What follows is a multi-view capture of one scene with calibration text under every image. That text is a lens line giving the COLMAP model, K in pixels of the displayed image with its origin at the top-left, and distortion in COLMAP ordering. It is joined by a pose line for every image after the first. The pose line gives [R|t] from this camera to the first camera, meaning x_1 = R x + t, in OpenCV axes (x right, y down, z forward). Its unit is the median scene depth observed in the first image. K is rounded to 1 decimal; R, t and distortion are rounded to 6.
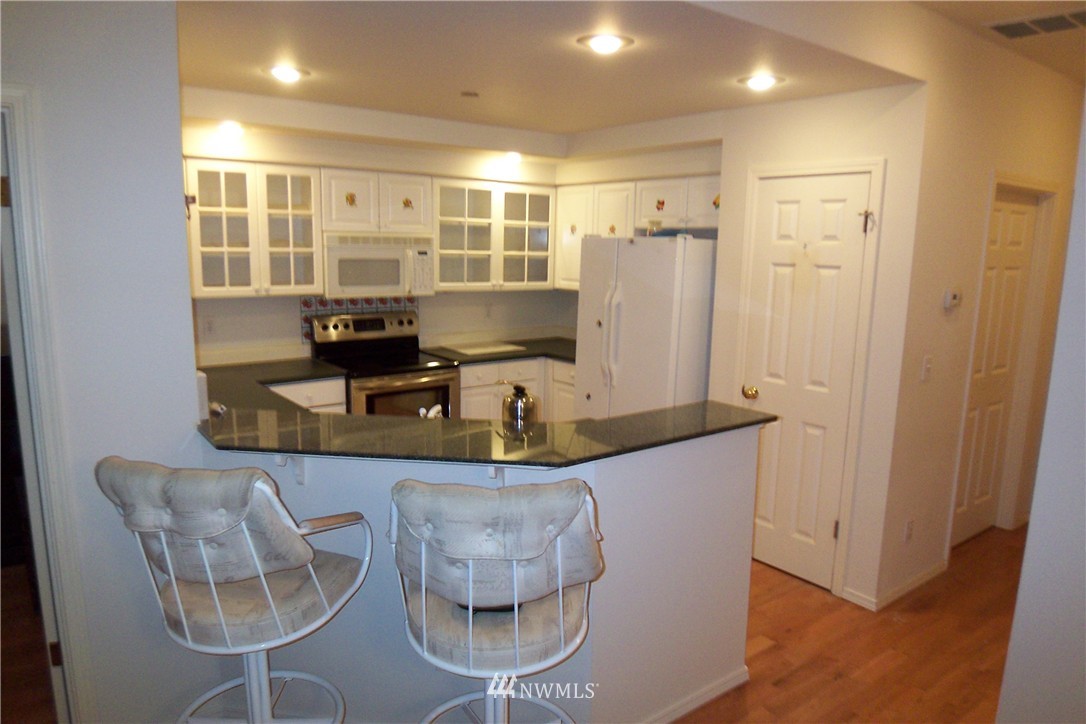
lens RADIAL K [[743.1, 0, 543.0], [0, 743.1, 362.0], [0, 0, 1]] dist [-0.002414, -0.044531]
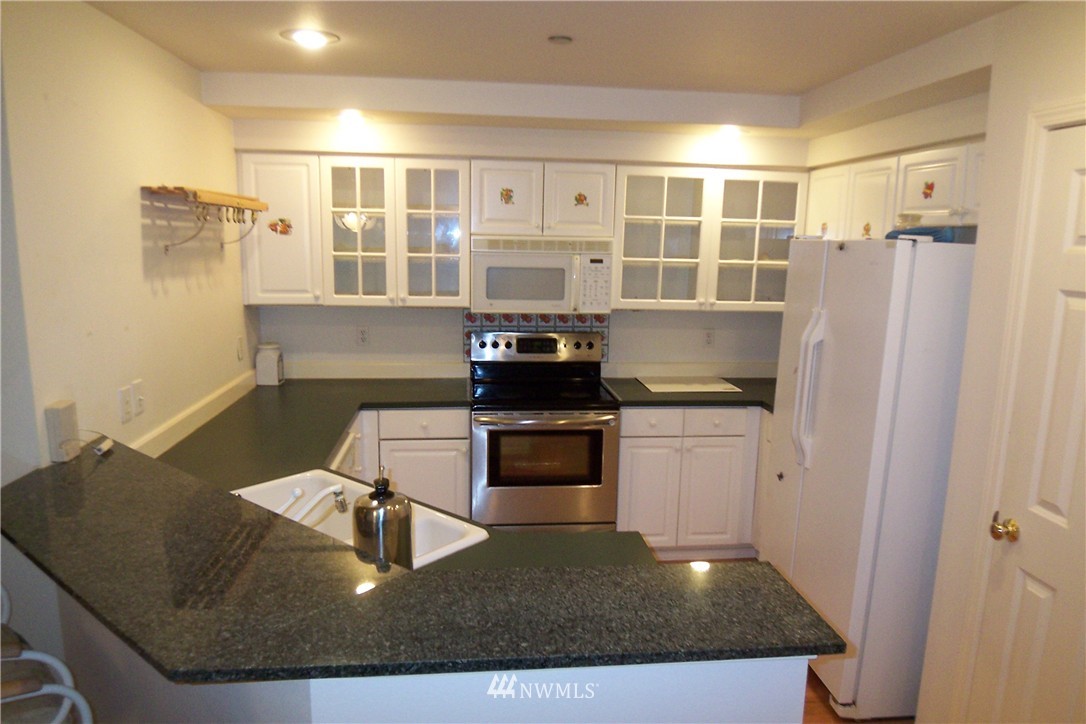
lens RADIAL K [[743.1, 0, 543.0], [0, 743.1, 362.0], [0, 0, 1]] dist [-0.002414, -0.044531]
pose [[0.844251, 0.084046, -0.529317, 0.222543], [-0.087344, 0.996000, 0.018833, -0.049300], [0.528783, 0.030333, 0.848215, 0.303873]]
